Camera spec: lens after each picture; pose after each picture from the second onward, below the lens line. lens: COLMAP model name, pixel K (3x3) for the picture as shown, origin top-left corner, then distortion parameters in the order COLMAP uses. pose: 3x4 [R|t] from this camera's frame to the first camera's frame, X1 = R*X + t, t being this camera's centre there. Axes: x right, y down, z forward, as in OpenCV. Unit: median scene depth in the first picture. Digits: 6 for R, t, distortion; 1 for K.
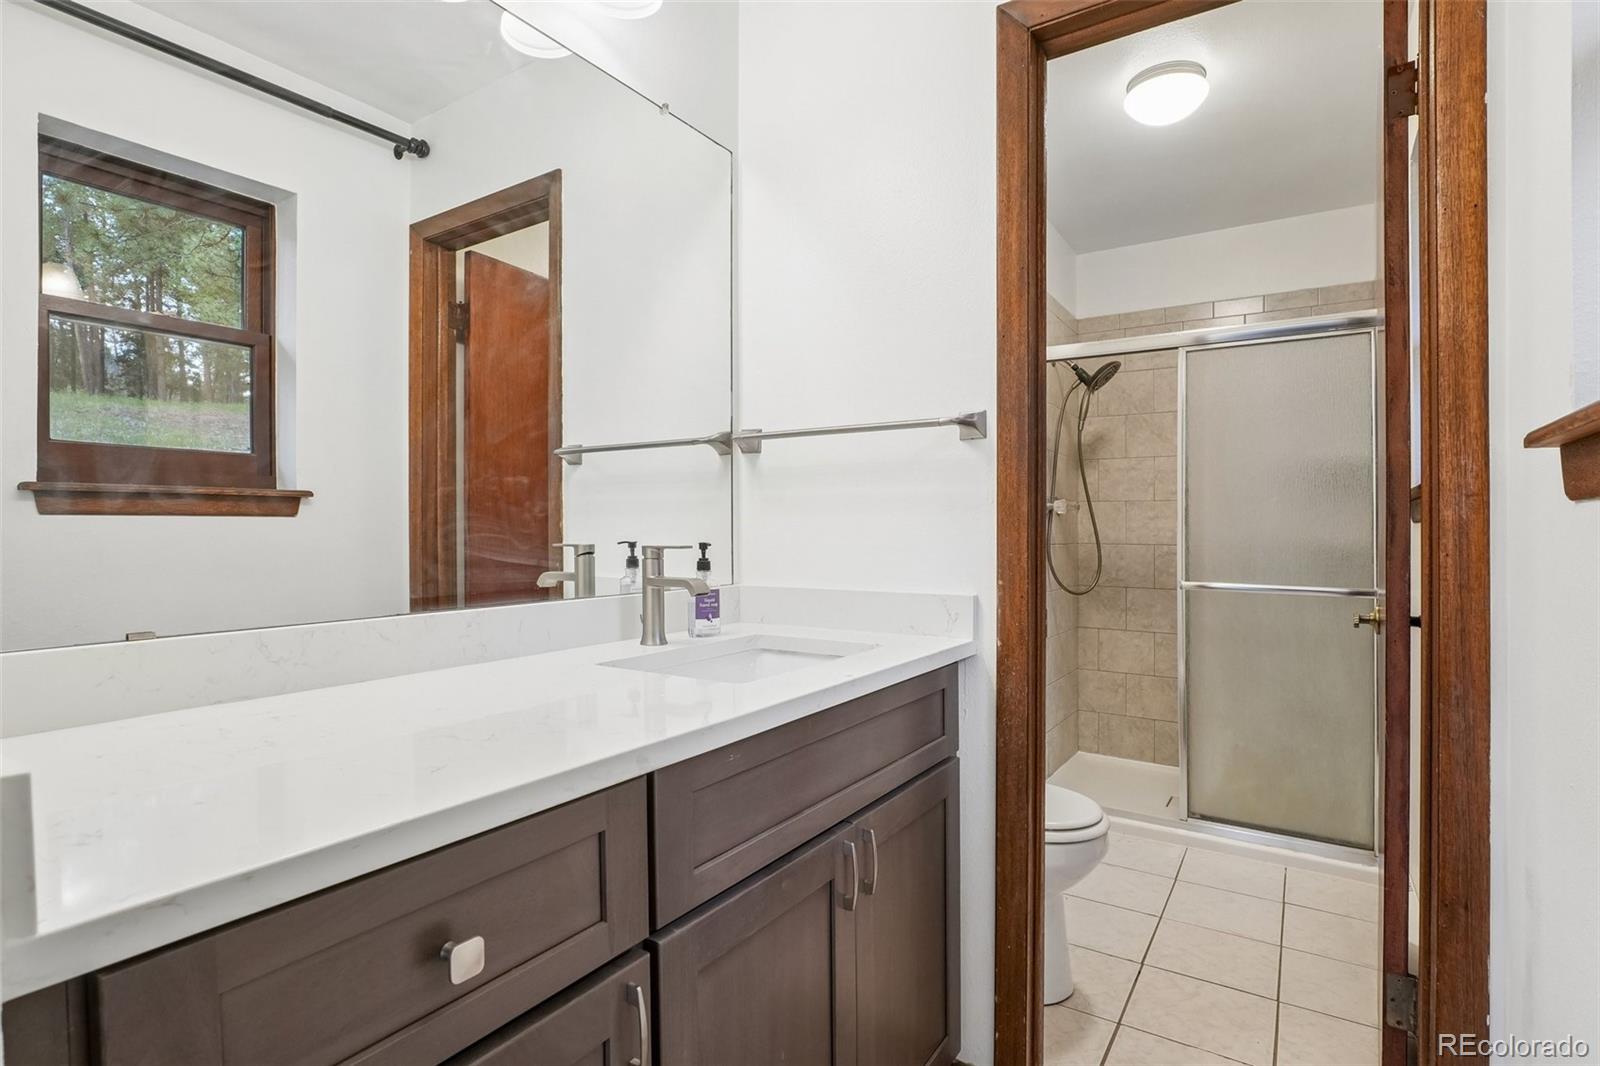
lens RADIAL K [[790.6, 0, 799.9], [0, 790.6, 484.1], [0, 0, 1]] dist [-0.038901, 0.007271]
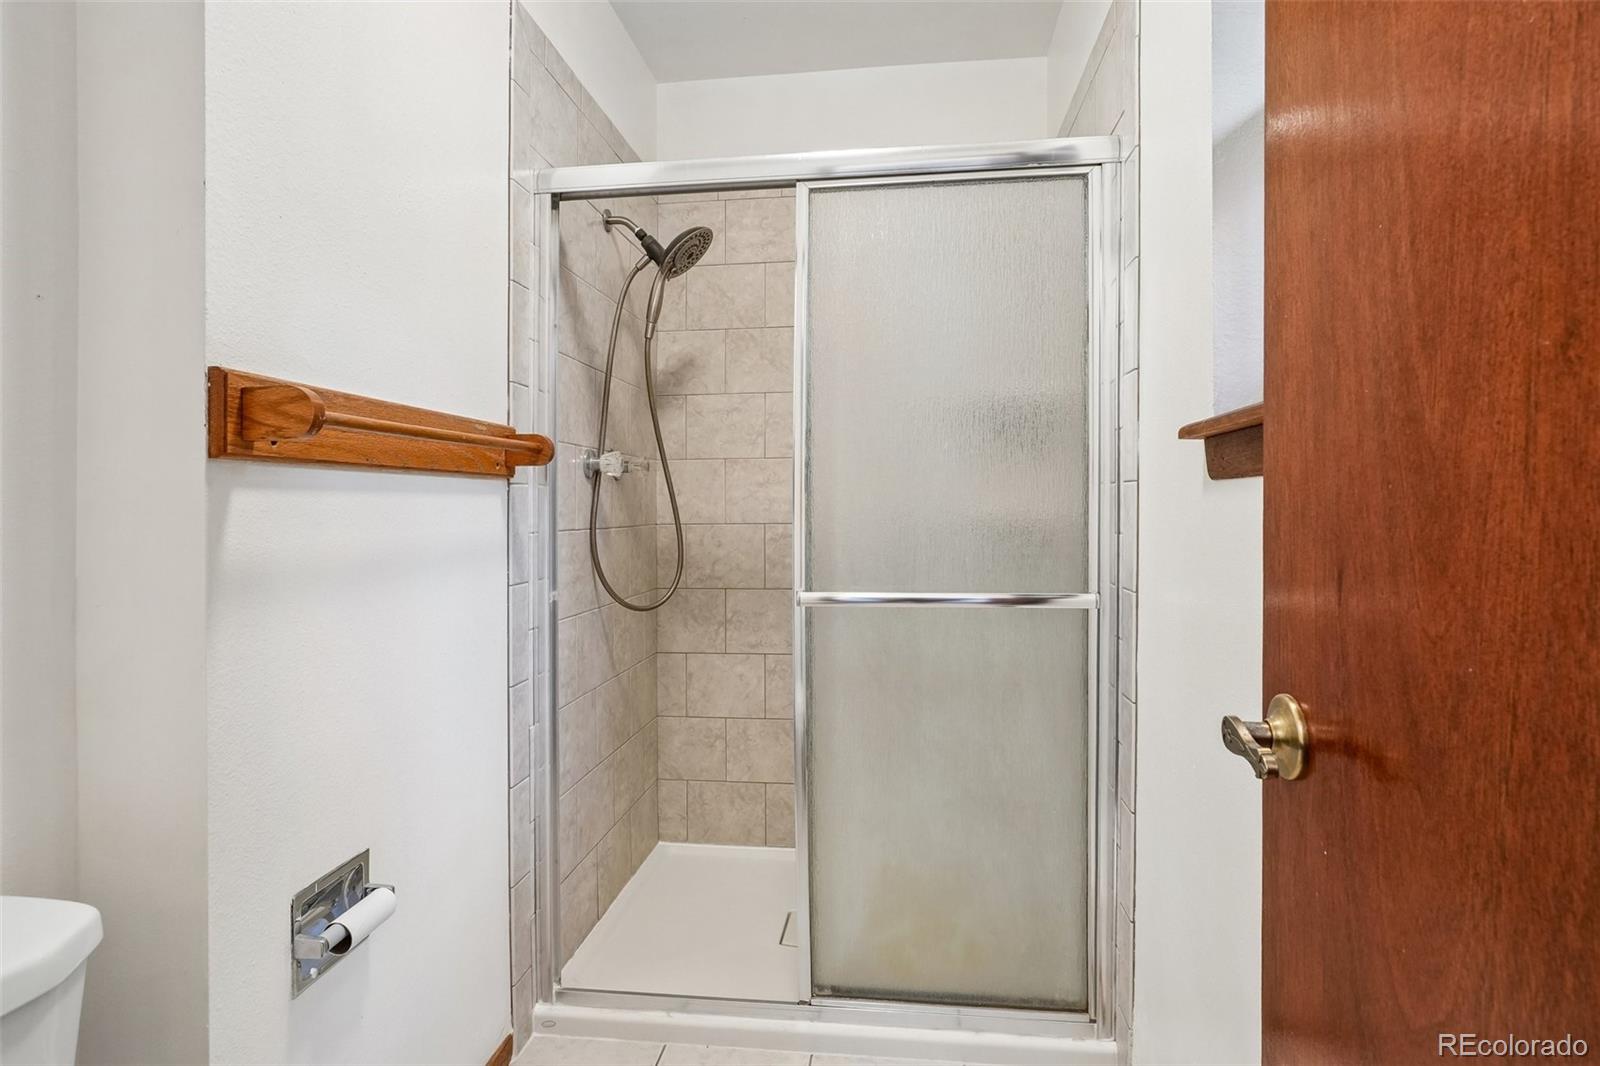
lens RADIAL K [[790.6, 0, 800.2], [0, 790.6, 521.7], [0, 0, 1]] dist [-0.038901, 0.007271]
pose [[0.901988, -0.031375, 0.430620, 0.192028], [-0.002043, 0.997035, 0.076925, 0.024349], [-0.431757, -0.070265, 0.899249, 0.386500]]
